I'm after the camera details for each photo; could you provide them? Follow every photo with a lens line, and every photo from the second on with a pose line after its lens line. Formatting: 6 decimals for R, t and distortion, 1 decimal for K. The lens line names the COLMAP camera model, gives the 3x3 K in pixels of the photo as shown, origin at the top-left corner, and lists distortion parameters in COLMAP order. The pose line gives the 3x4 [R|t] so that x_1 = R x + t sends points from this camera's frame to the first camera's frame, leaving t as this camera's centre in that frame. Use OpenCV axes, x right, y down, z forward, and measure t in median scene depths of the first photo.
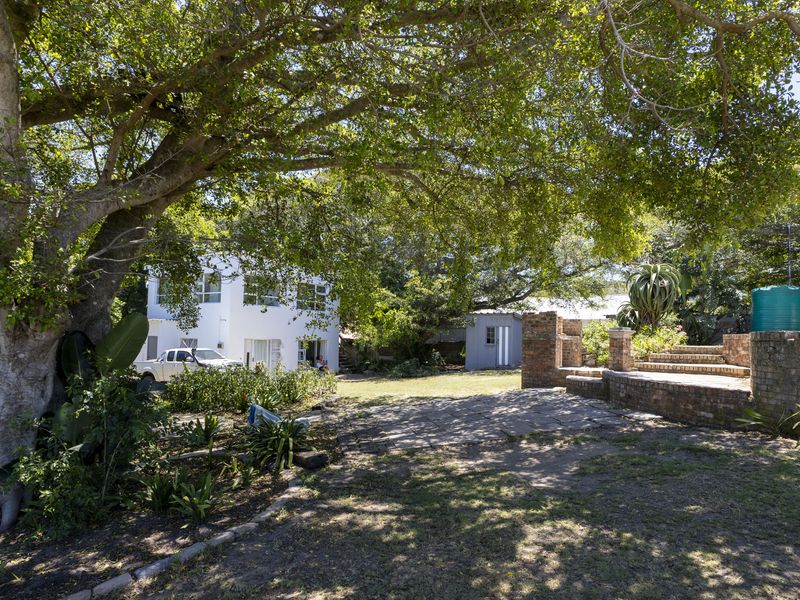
lens RADIAL K [[489.6, 0, 402.1], [0, 489.6, 311.9], [0, 0, 1]] dist [-0.000043, -0.002469]
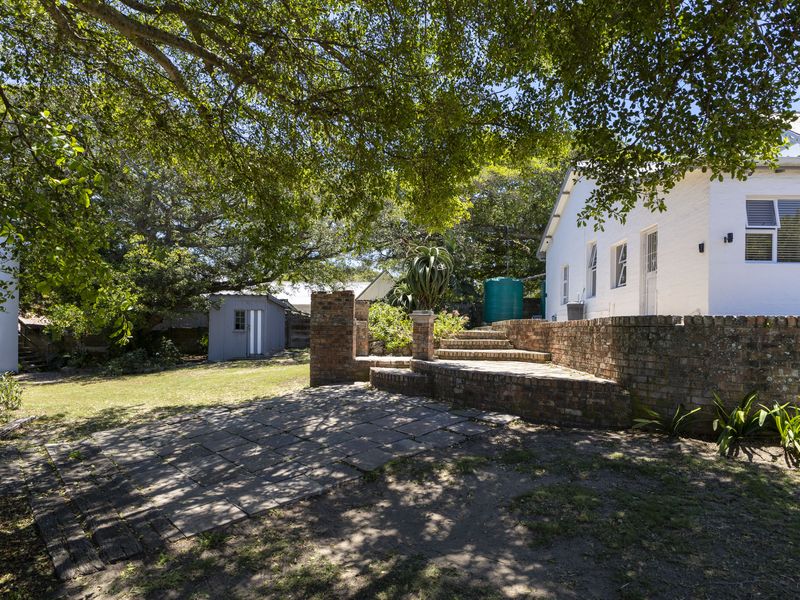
lens RADIAL K [[489.6, 0, 402.1], [0, 489.6, 311.9], [0, 0, 1]] dist [-0.000043, -0.002469]
pose [[0.856676, 0.011064, 0.515736, -0.044734], [-0.026651, 0.999384, 0.022829, 0.012861], [-0.515165, -0.033302, 0.856444, 0.238967]]
